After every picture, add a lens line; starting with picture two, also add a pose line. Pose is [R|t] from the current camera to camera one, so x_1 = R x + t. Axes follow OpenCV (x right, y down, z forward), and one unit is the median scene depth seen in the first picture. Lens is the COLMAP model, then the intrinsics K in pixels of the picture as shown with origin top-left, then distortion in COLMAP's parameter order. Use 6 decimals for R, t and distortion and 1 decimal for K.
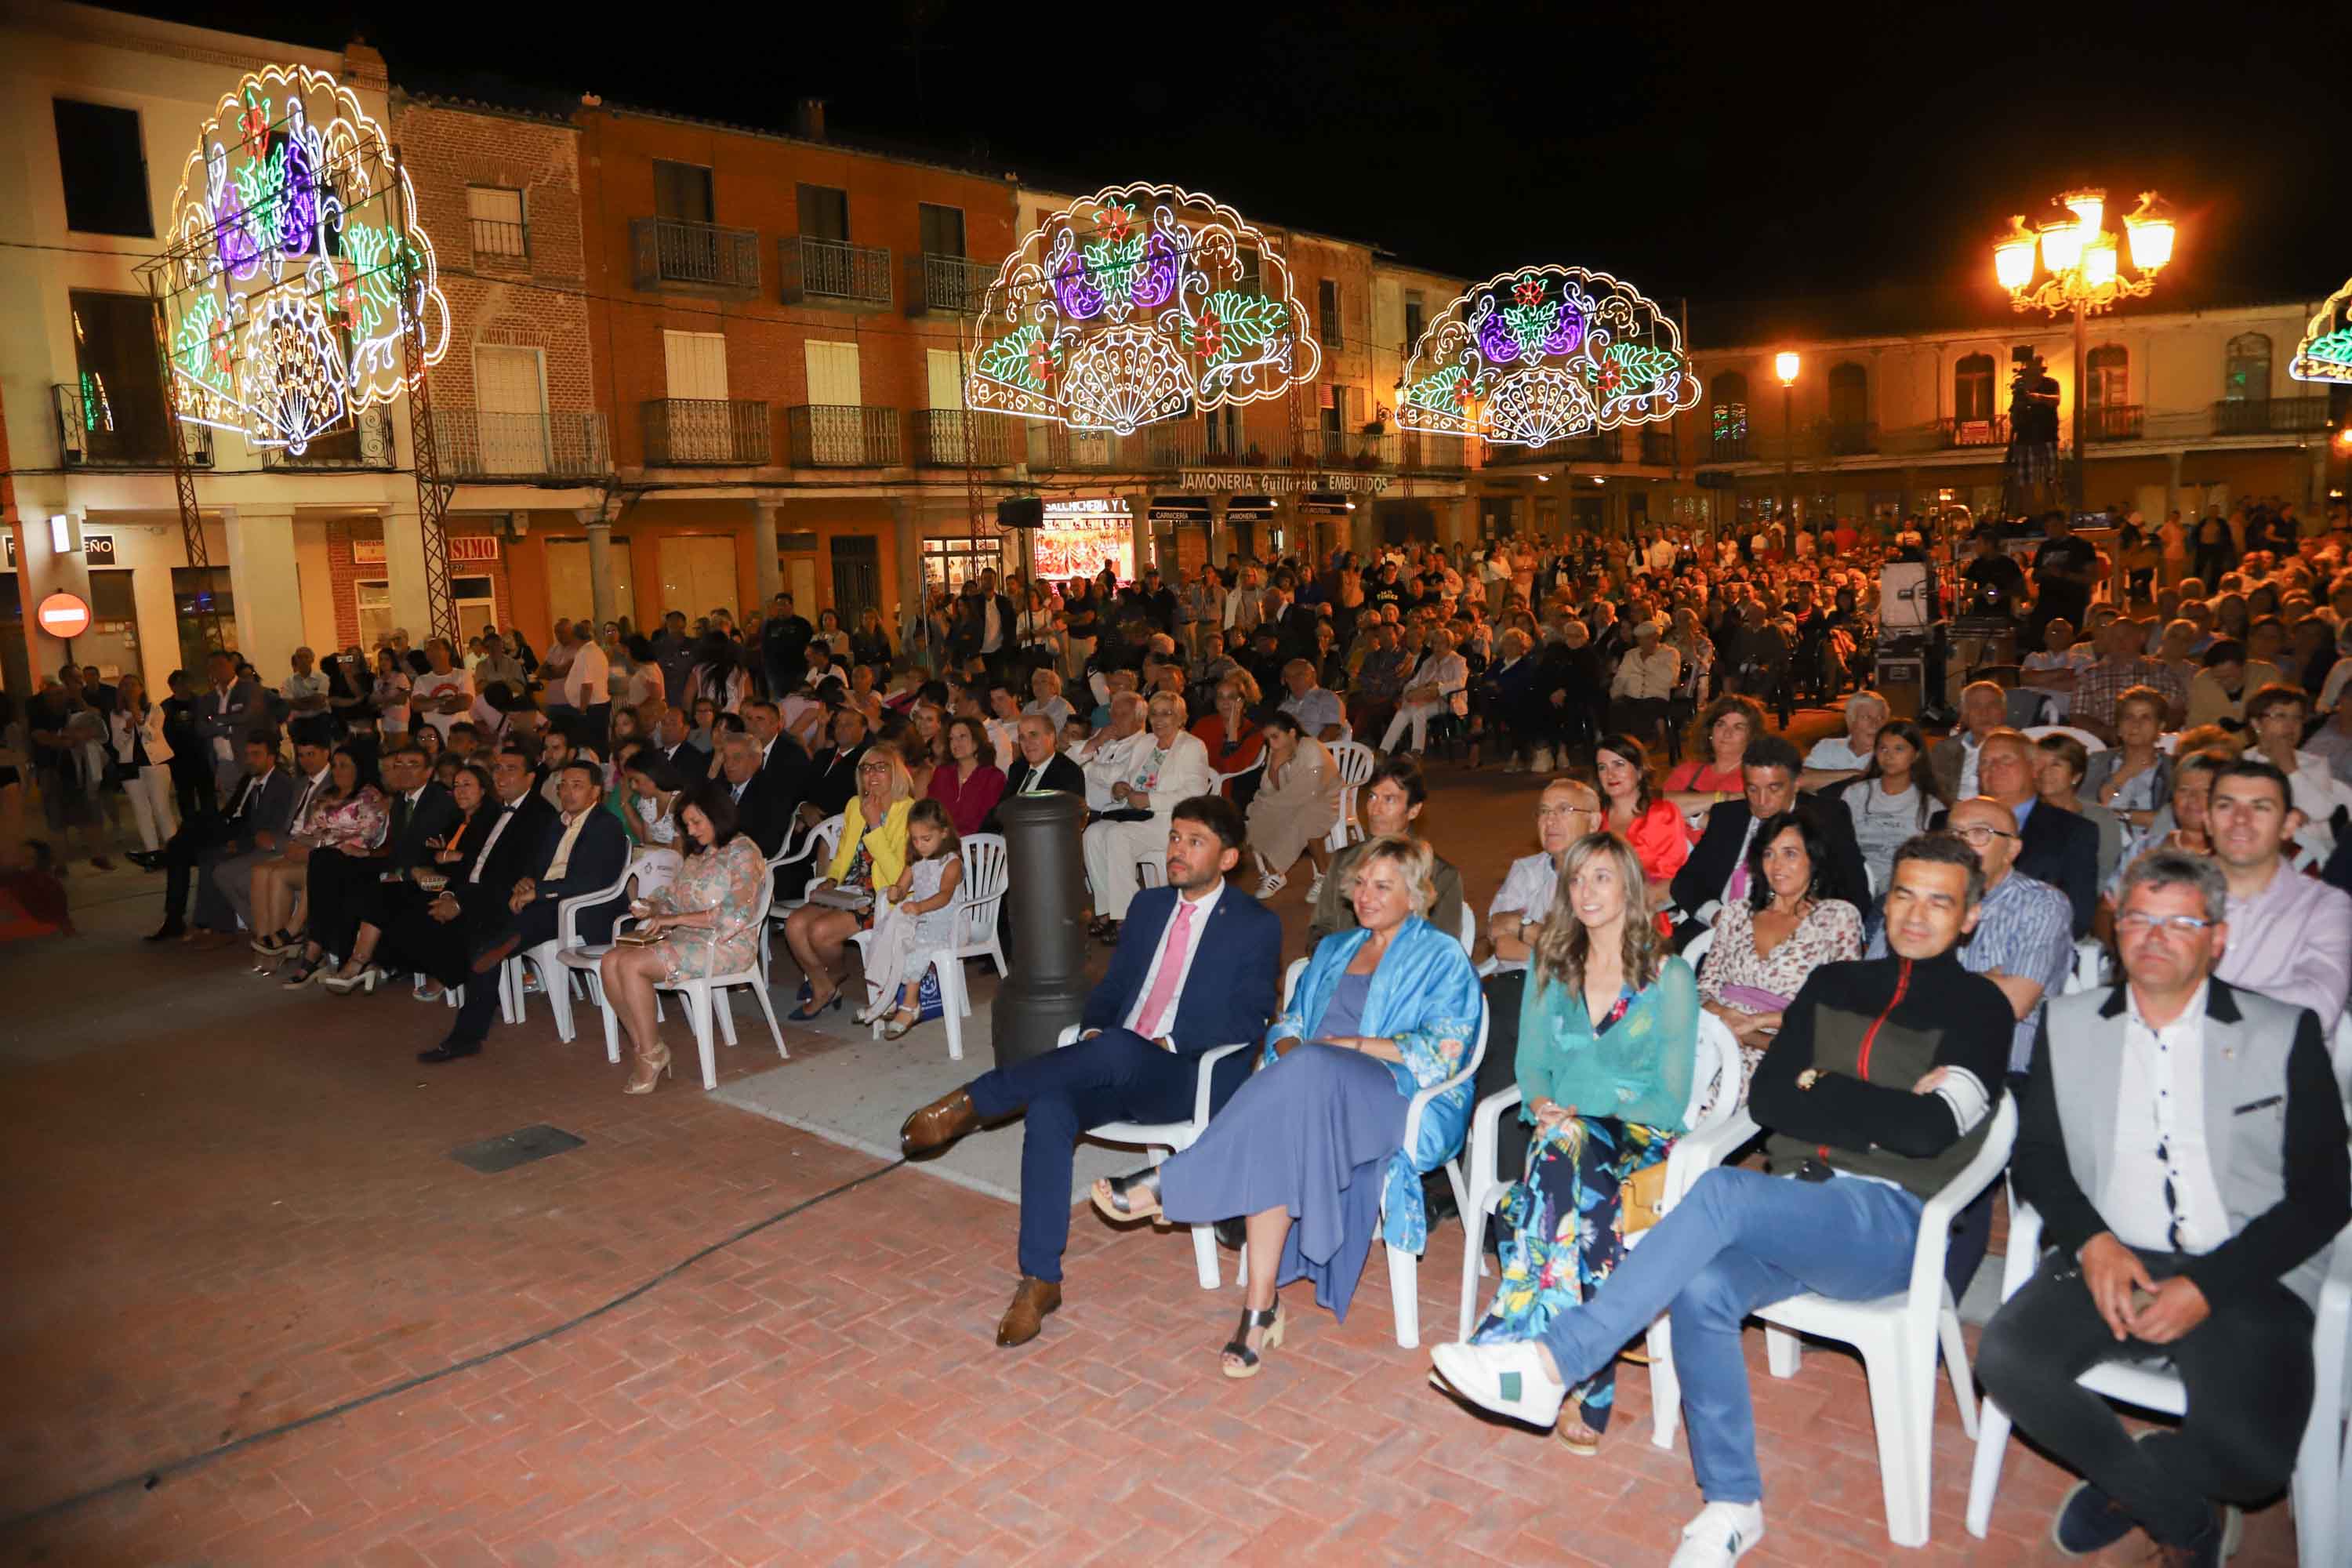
lens RADIAL K [[1632.7, 0, 1169.6], [0, 1632.7, 790.0], [0, 0, 1]] dist [-0.119183, 0.075328]
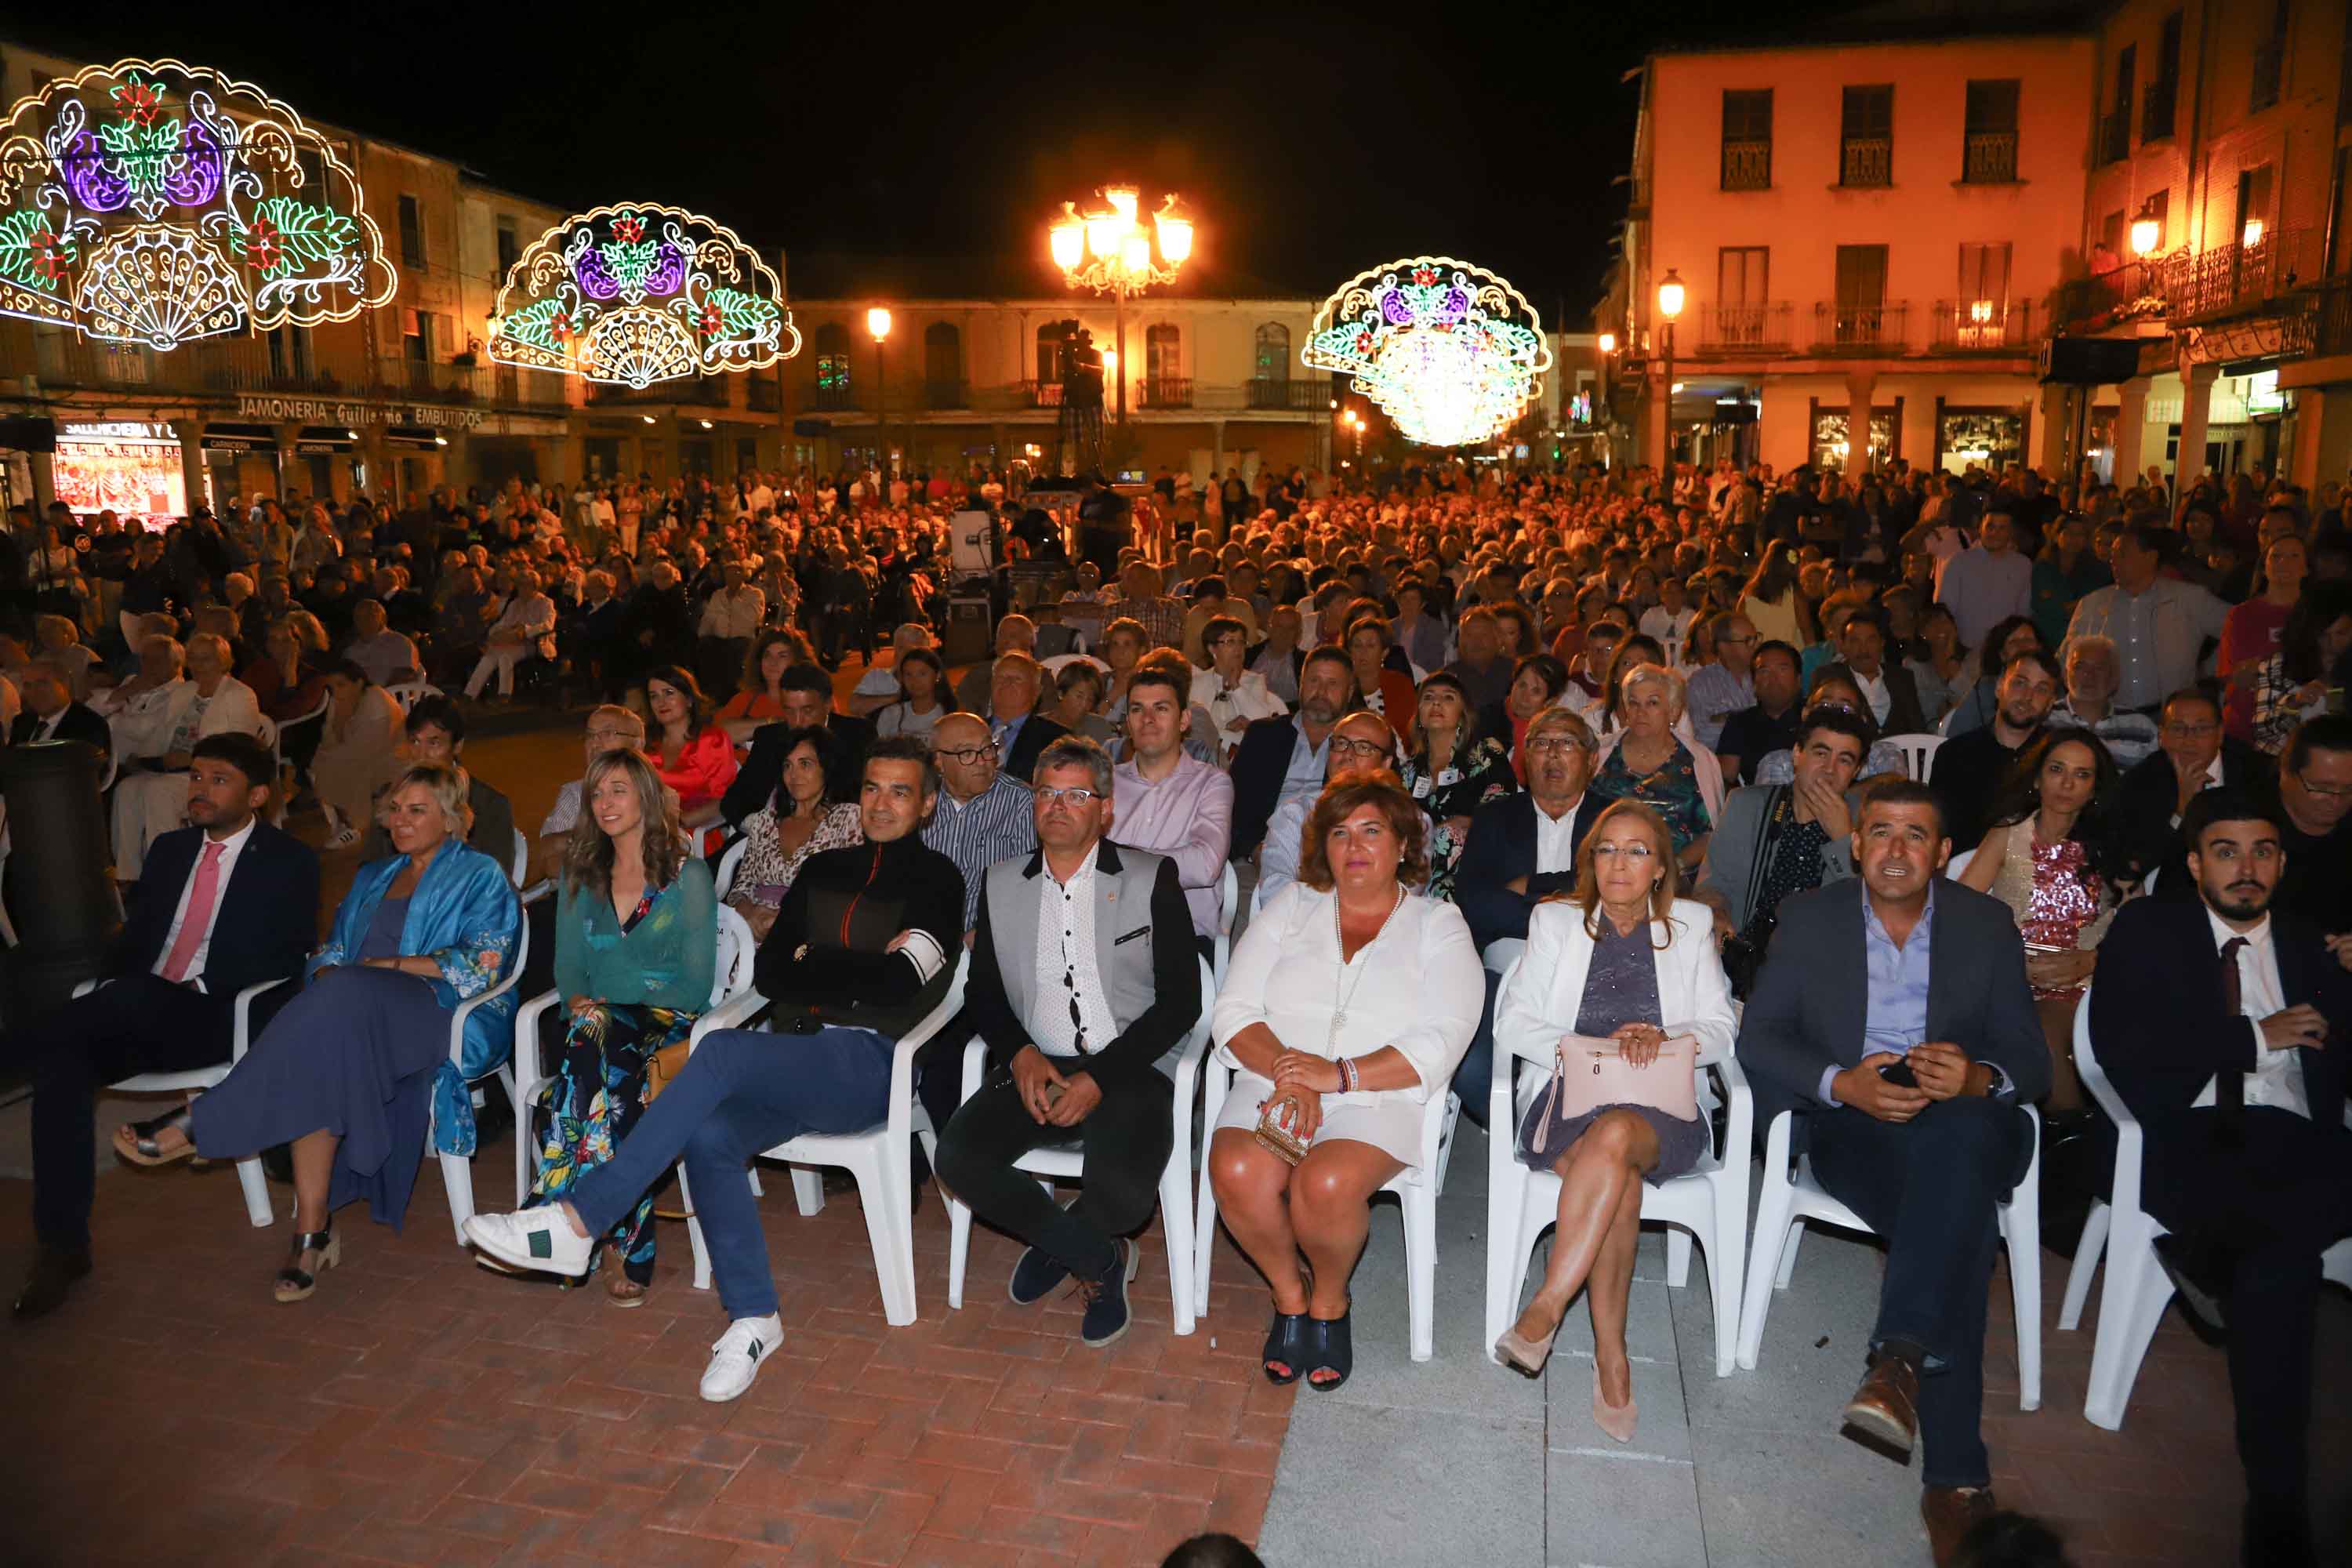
lens RADIAL K [[1632.7, 0, 1169.6], [0, 1632.7, 790.0], [0, 0, 1]] dist [-0.119183, 0.075328]
pose [[0.863833, -0.050780, 0.501212, 0.008607], [0.034025, 0.998516, 0.042522, 0.004323], [-0.502628, -0.019678, 0.864279, -0.027508]]
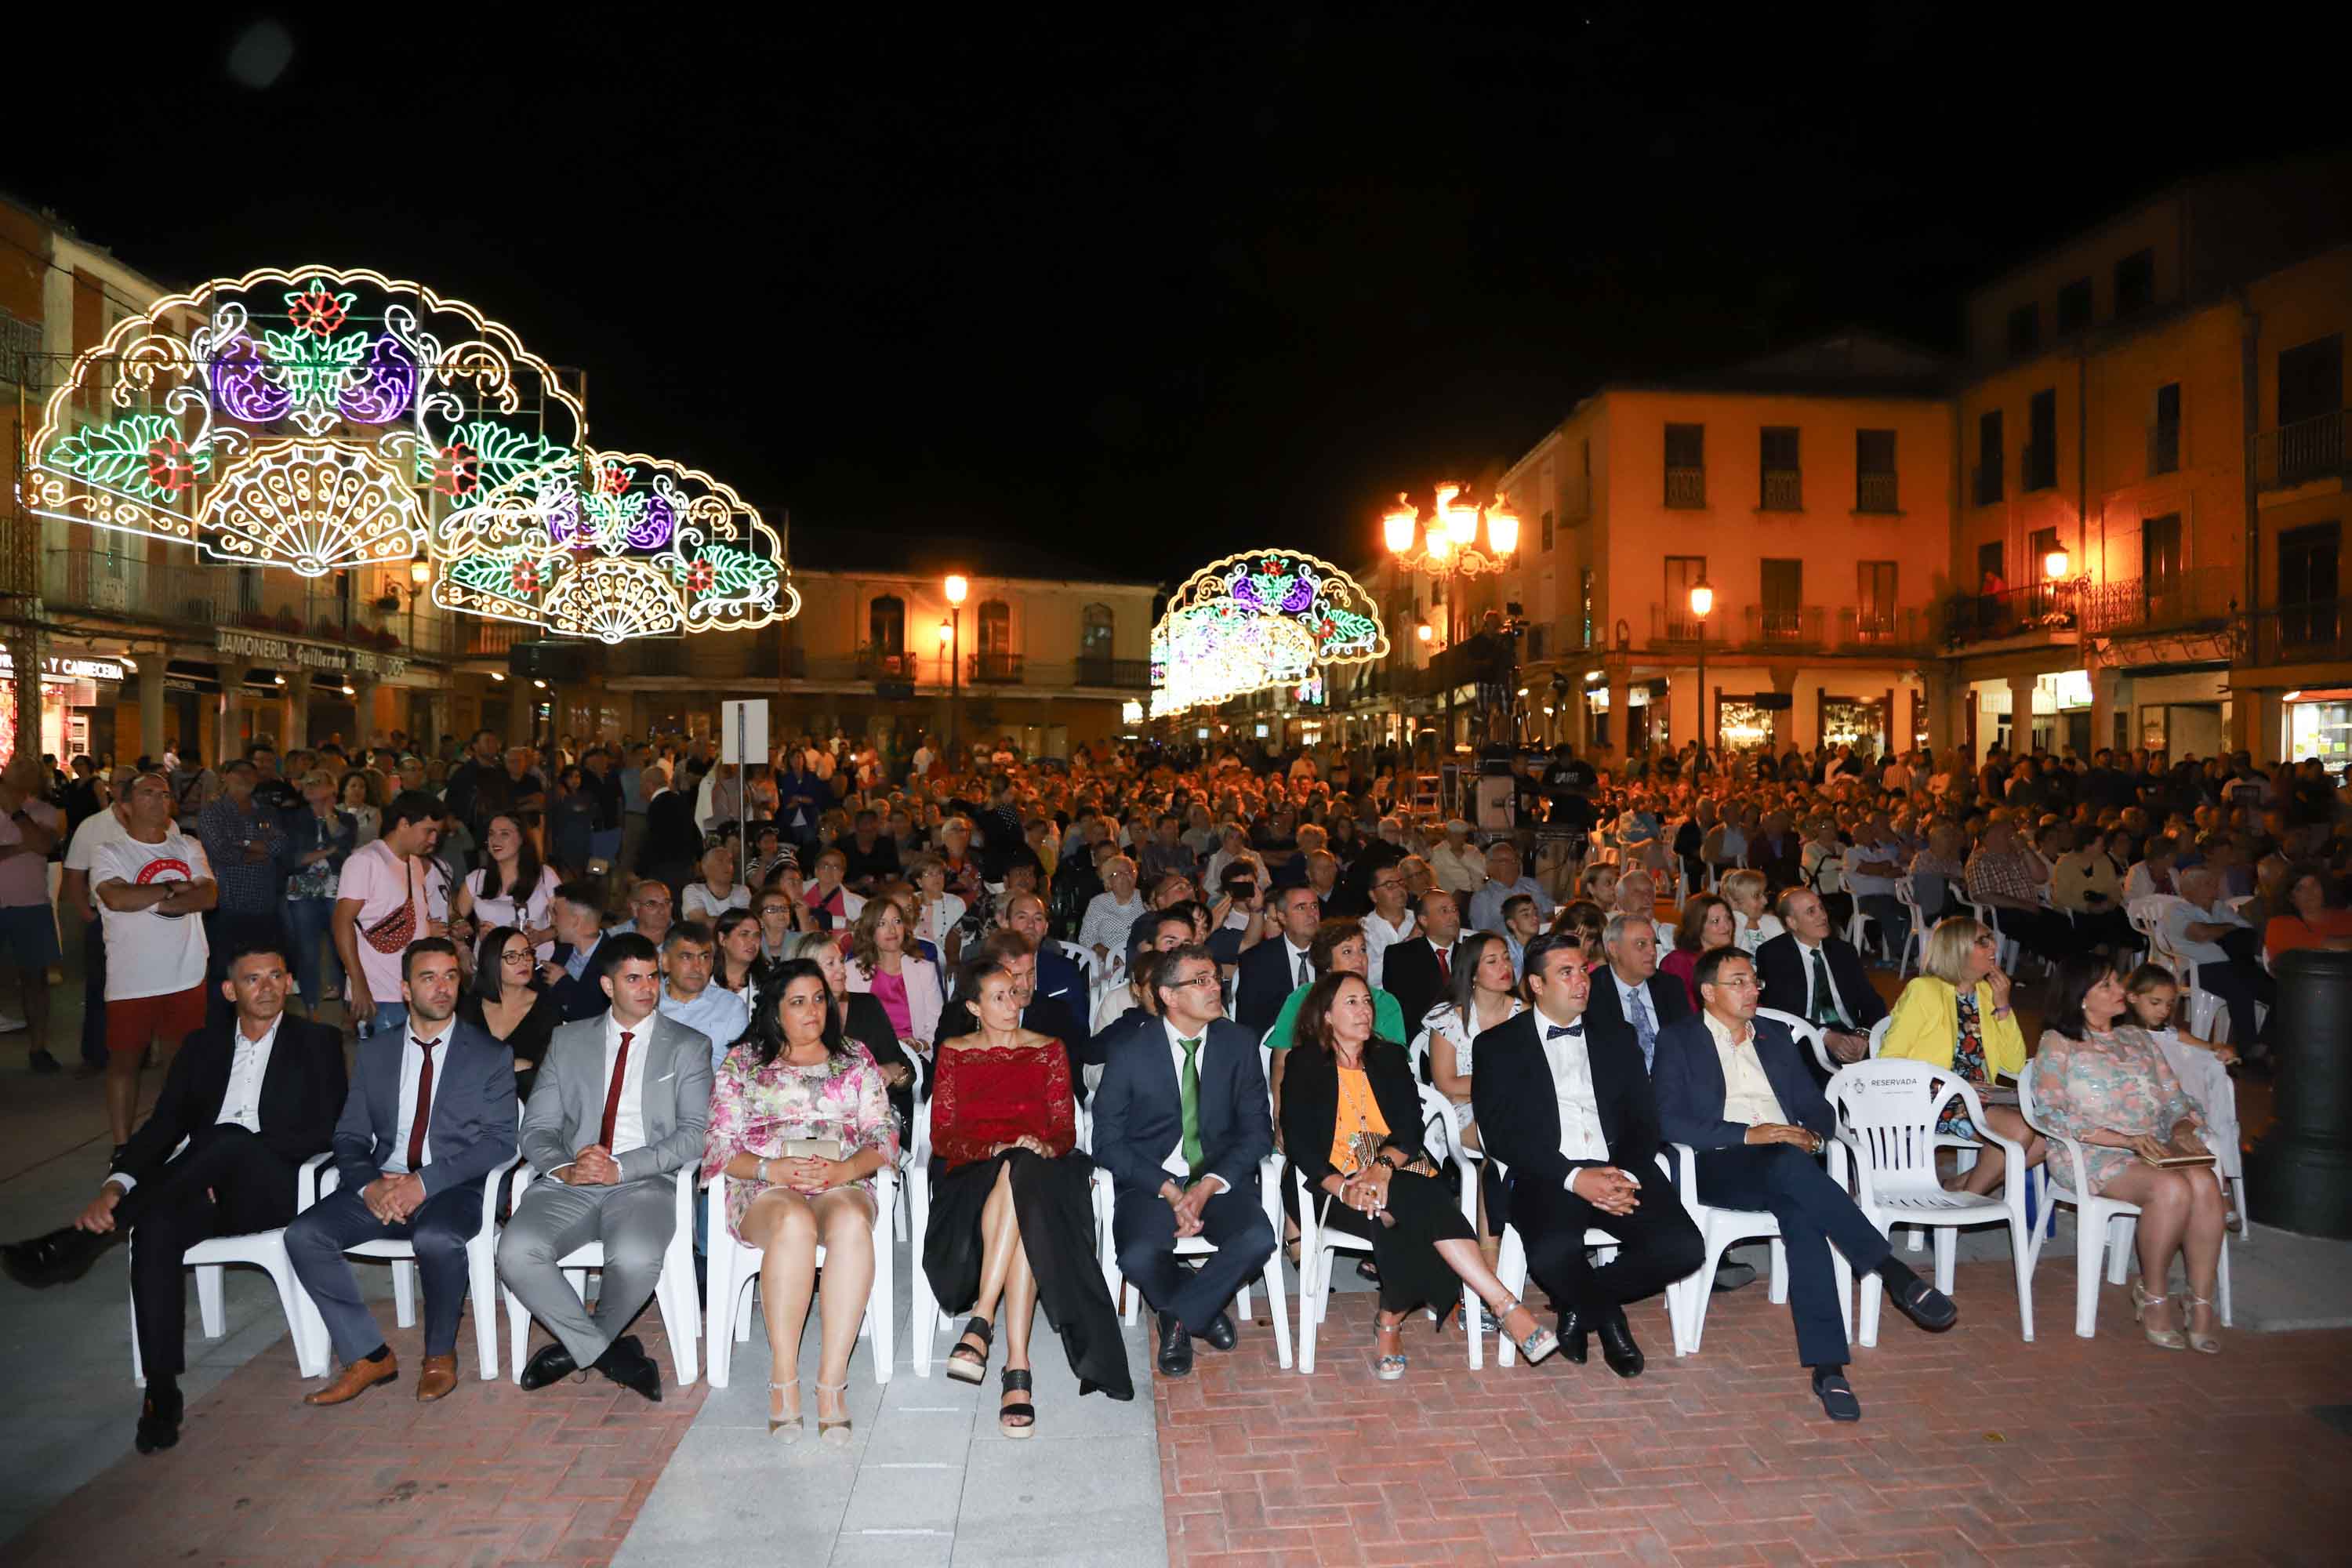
lens RADIAL K [[1632.7, 0, 1169.6], [0, 1632.7, 790.0], [0, 0, 1]] dist [-0.119183, 0.075328]
pose [[0.697507, 0.043783, 0.715240, -0.428628], [0.054298, 0.992033, -0.113678, -0.009833], [-0.714518, 0.118127, 0.689572, 0.285441]]
